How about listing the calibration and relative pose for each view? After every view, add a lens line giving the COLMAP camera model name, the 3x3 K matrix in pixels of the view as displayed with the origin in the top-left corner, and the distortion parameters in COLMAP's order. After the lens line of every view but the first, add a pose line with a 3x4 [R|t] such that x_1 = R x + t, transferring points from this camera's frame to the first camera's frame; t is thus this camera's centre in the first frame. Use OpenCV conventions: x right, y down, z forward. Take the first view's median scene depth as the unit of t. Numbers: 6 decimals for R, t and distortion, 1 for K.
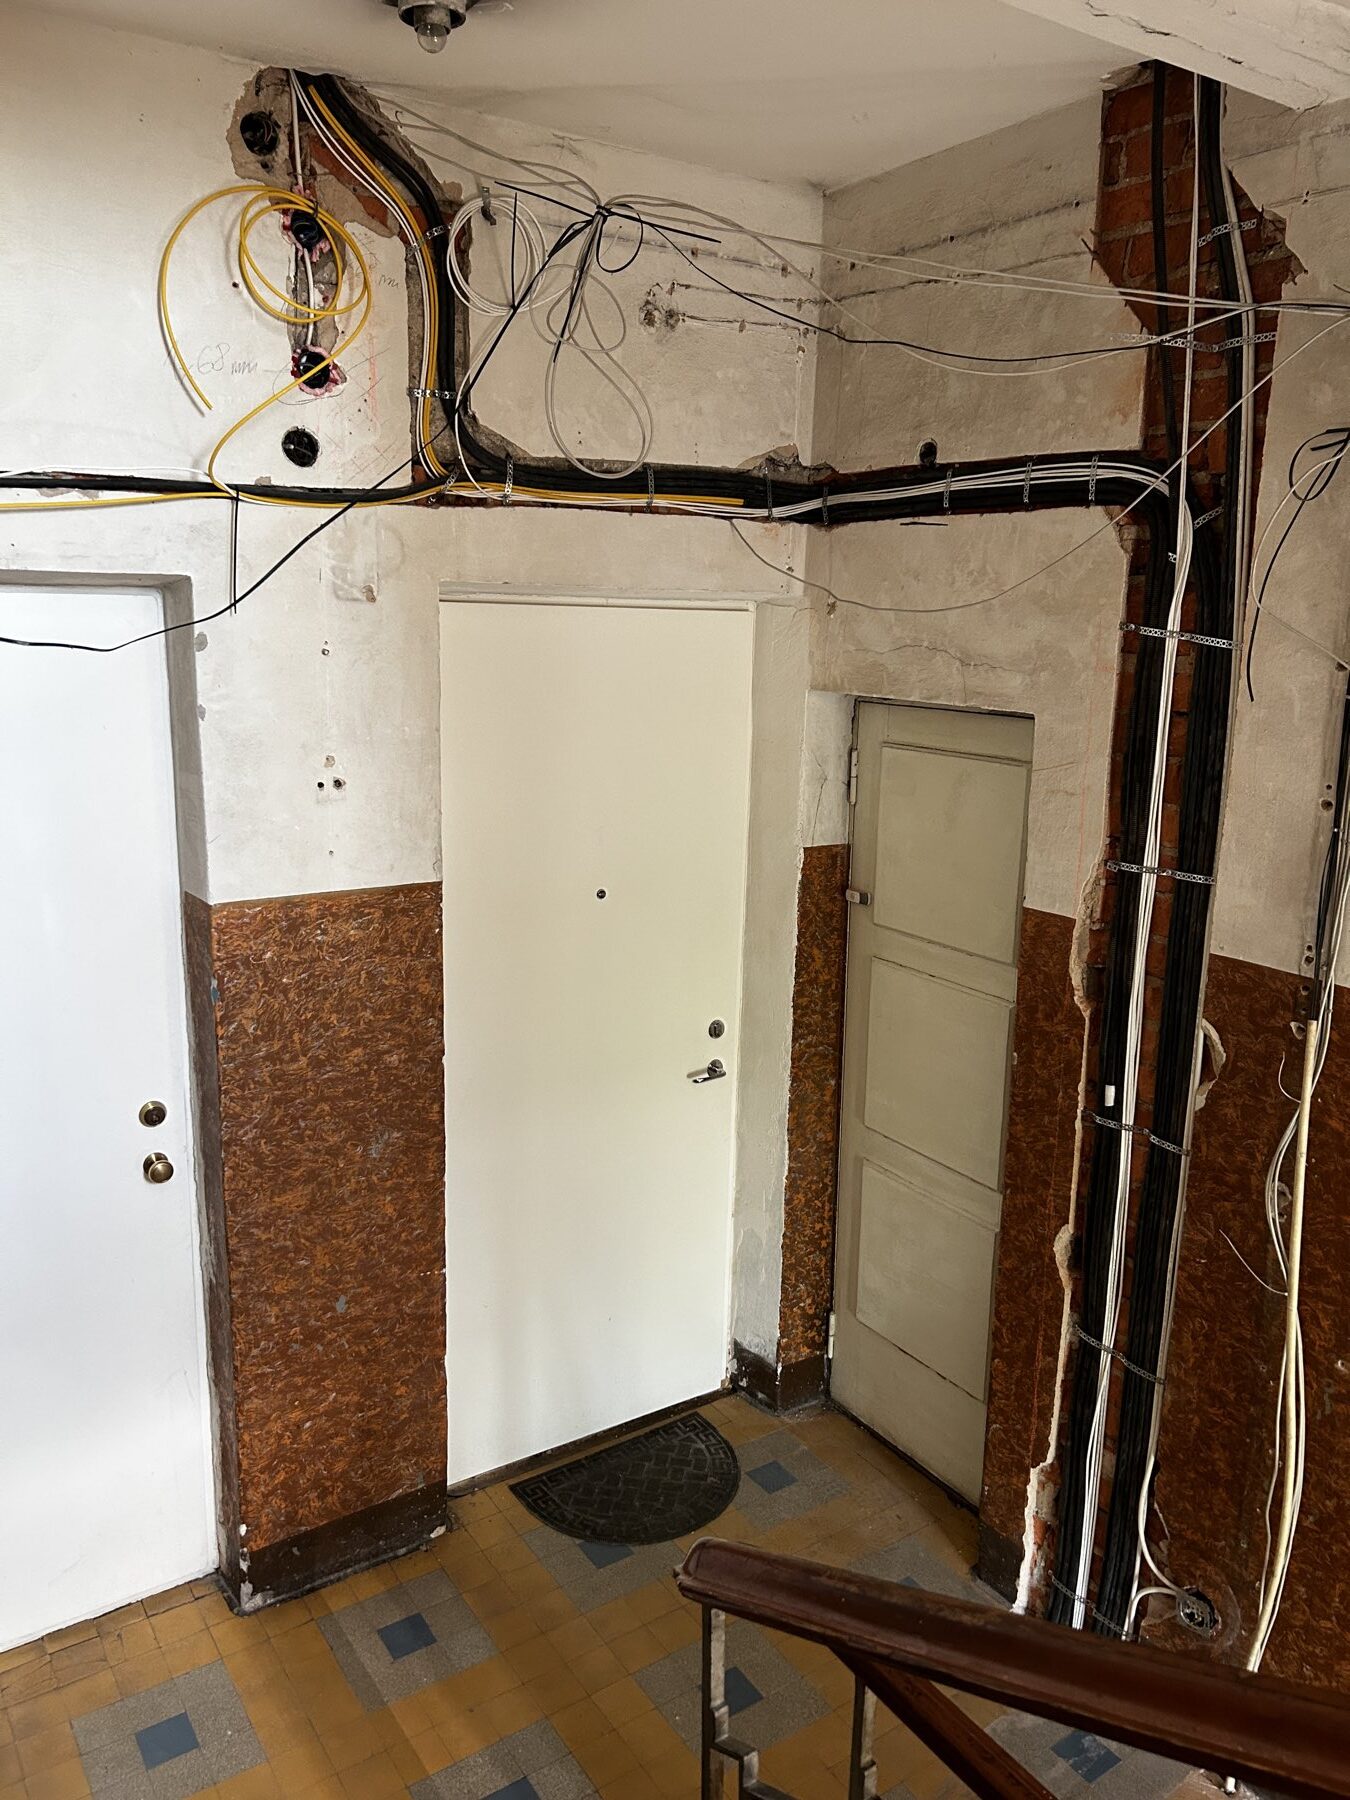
lens RADIAL K [[1358.8, 0, 686.4], [0, 1358.8, 892.7], [0, 0, 1]] dist [0.067933, -0.057823]
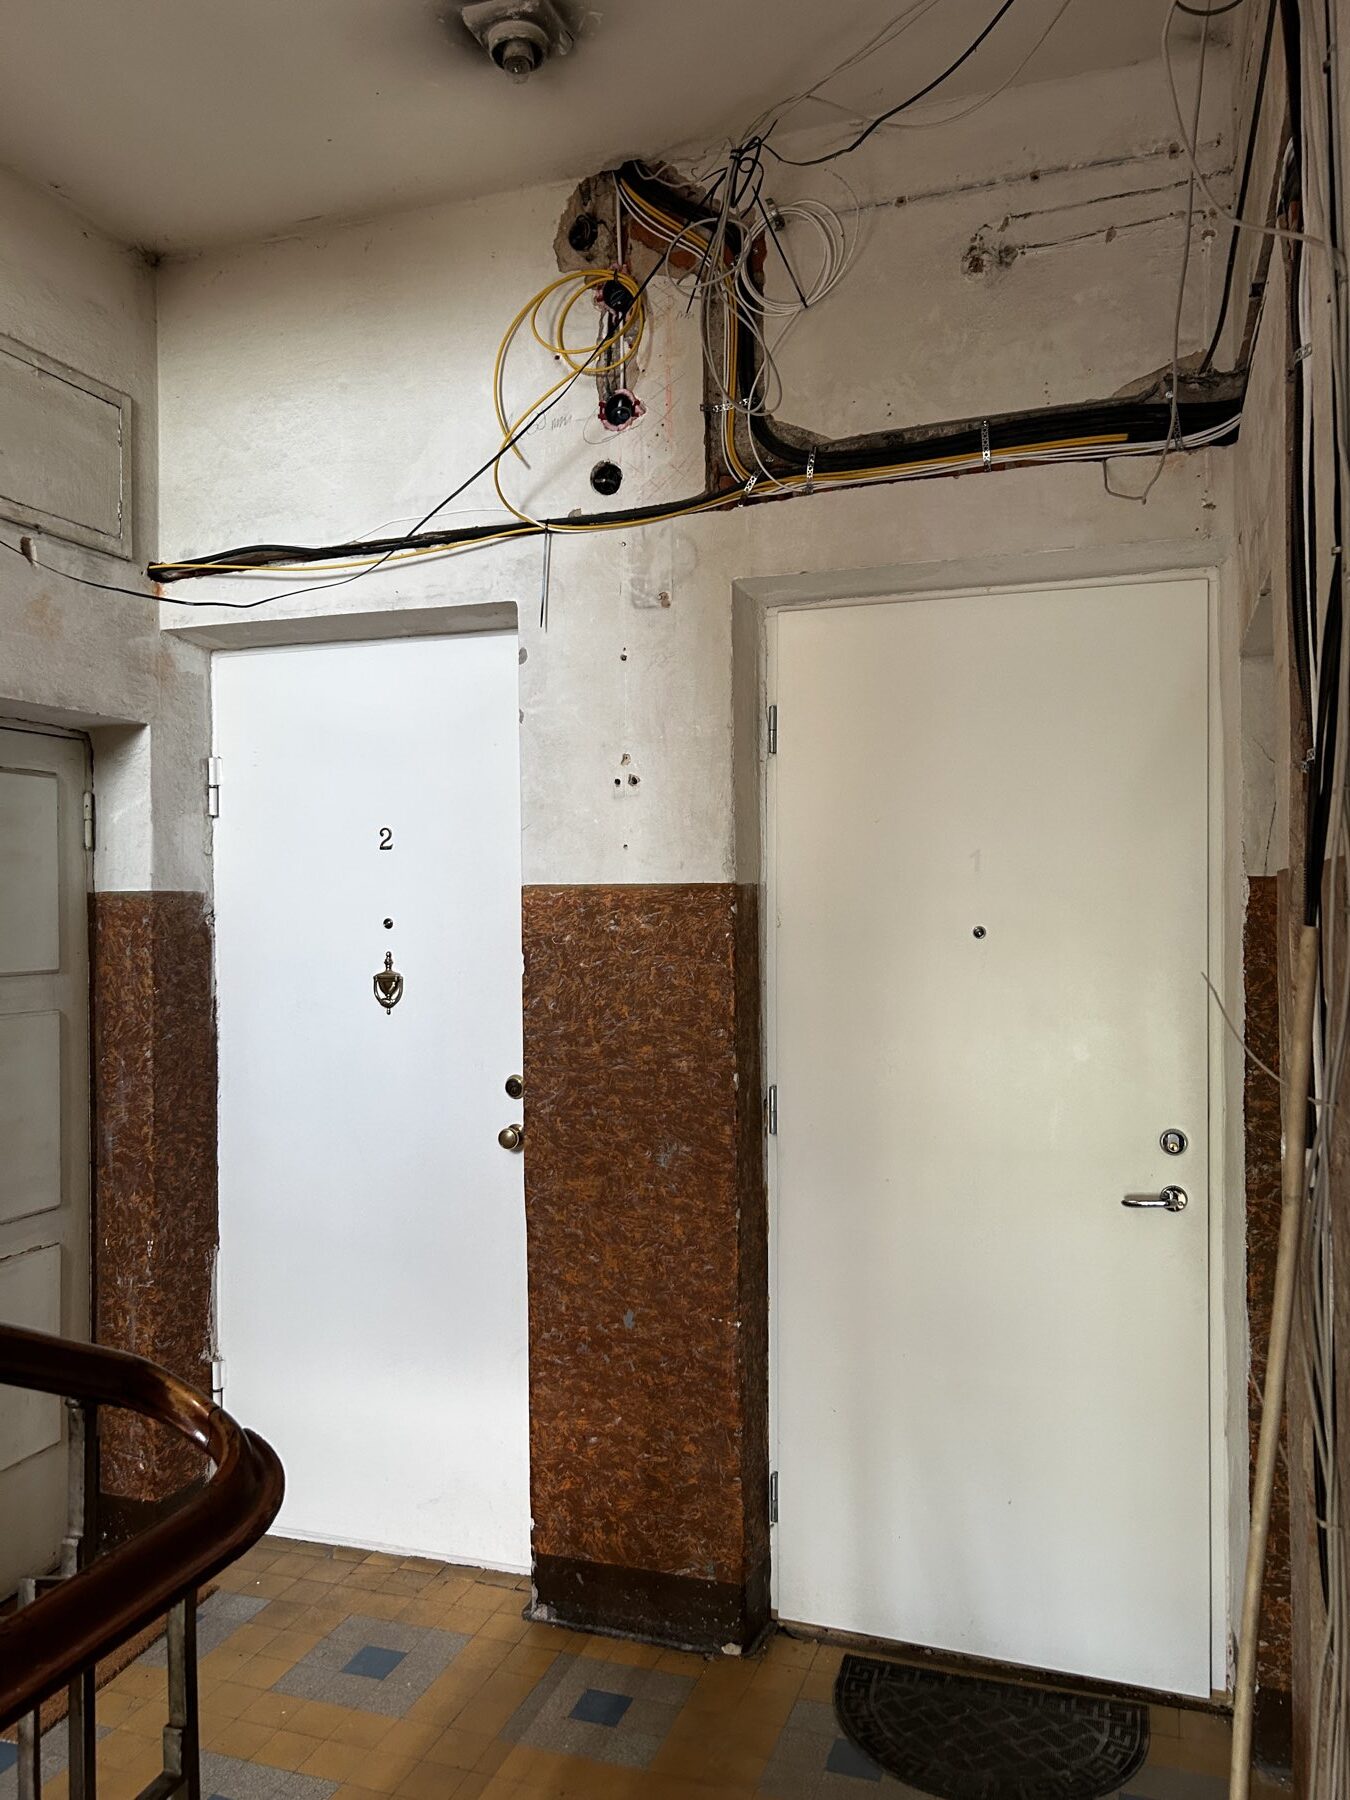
lens RADIAL K [[1358.8, 0, 663.1], [0, 1358.8, 894.4], [0, 0, 1]] dist [0.067933, -0.057823]
pose [[0.599364, -0.032696, -0.799809, 0.570395], [-0.148264, 0.977343, -0.151060, 0.154987], [0.786626, 0.209123, 0.580936, 0.409239]]
